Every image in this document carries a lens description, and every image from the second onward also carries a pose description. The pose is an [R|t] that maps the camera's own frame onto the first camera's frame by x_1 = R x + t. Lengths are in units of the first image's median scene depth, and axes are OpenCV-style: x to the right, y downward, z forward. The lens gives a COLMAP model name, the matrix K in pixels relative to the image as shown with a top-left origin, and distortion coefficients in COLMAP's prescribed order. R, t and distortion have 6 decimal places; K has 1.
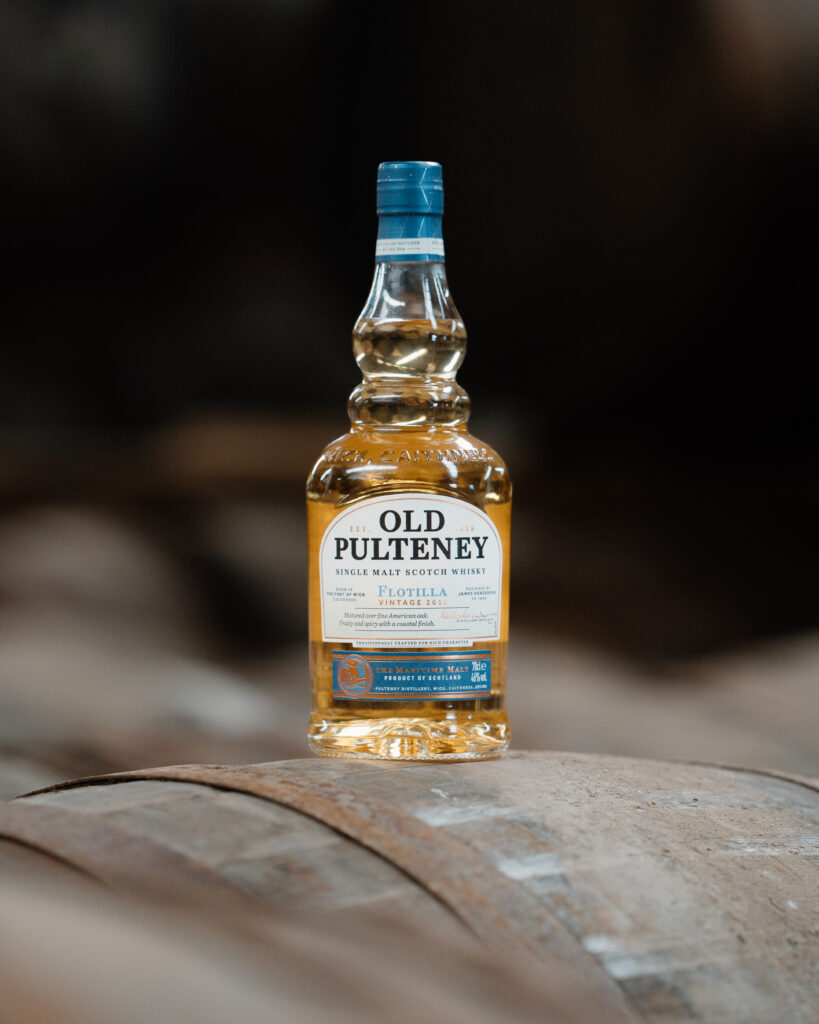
lens RADIAL K [[4796.3, 0, 410.4], [0, 4796.3, 512.7], [0, 0, 1]] dist [0.293168, 0.000000]
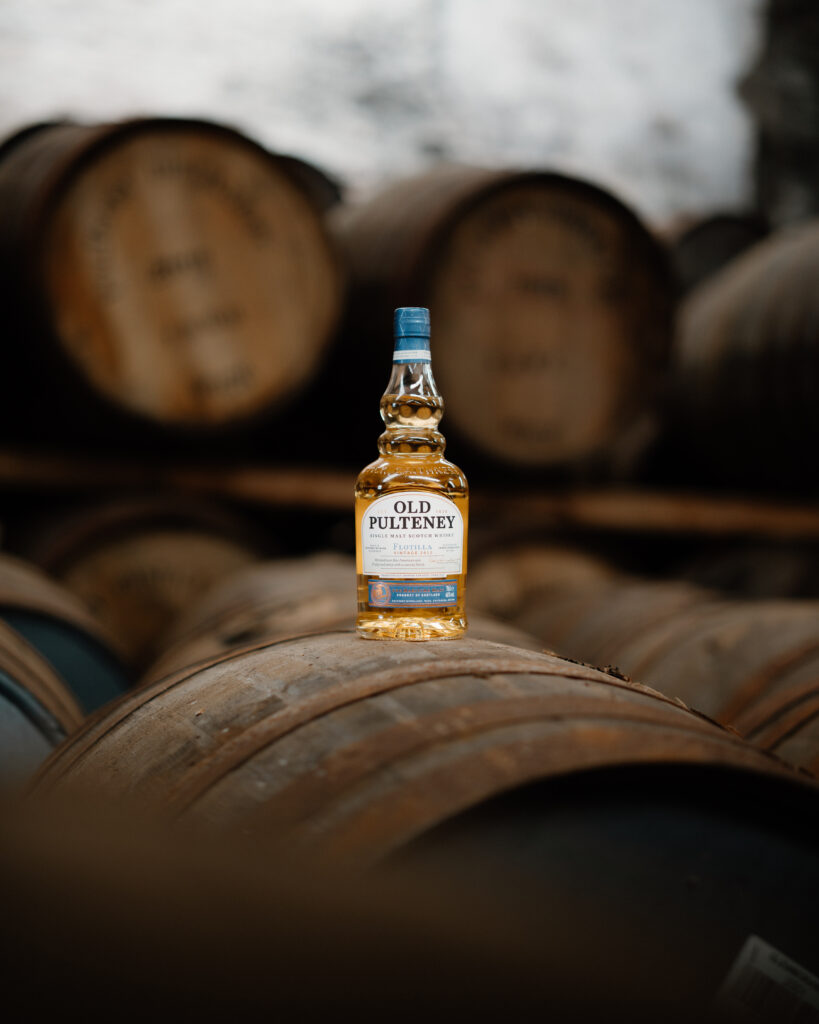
lens RADIAL K [[1686.1, 0, 413.1], [0, 1686.1, 515.3], [0, 0, 1]] dist [0.108544, 0.000000]
pose [[0.999892, -0.001337, -0.014615, 0.009725], [0.001467, 0.999960, 0.008874, -0.000828], [0.014603, -0.008895, 0.999854, 0.370960]]
